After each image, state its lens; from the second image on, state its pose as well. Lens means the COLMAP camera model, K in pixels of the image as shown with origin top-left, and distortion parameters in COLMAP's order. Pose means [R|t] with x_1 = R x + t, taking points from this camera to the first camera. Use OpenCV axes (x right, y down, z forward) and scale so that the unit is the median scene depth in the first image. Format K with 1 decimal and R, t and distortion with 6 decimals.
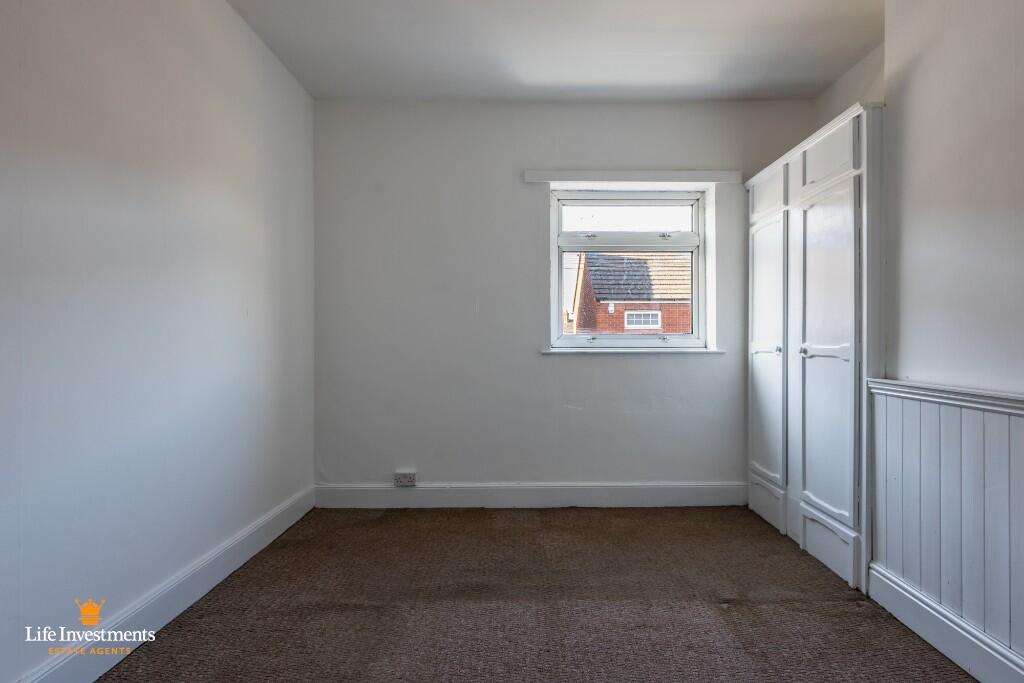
lens RADIAL K [[474.3, 0, 514.2], [0, 474.3, 341.7], [0, 0, 1]] dist [0.006130, -0.000152]
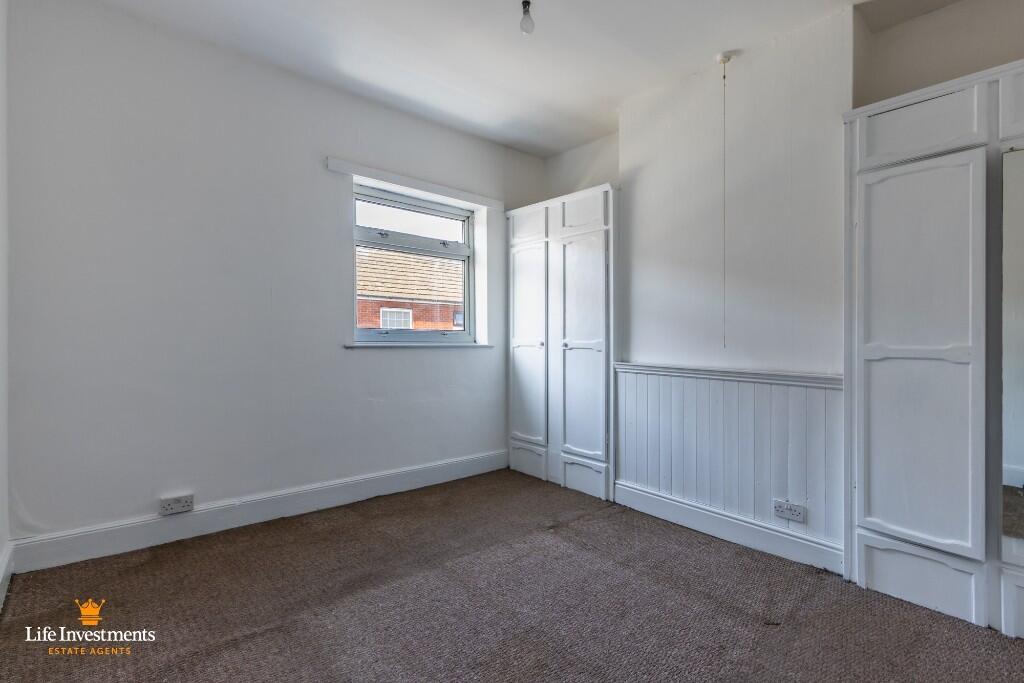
lens RADIAL K [[479.5, 0, 526.8], [0, 479.5, 334.3], [0, 0, 1]] dist [0.002880, -0.000156]
pose [[0.756564, 0.016851, 0.653702, -0.371721], [-0.012384, 0.999858, -0.011441, 0.005286], [-0.653802, 0.000561, 0.756665, 0.002377]]
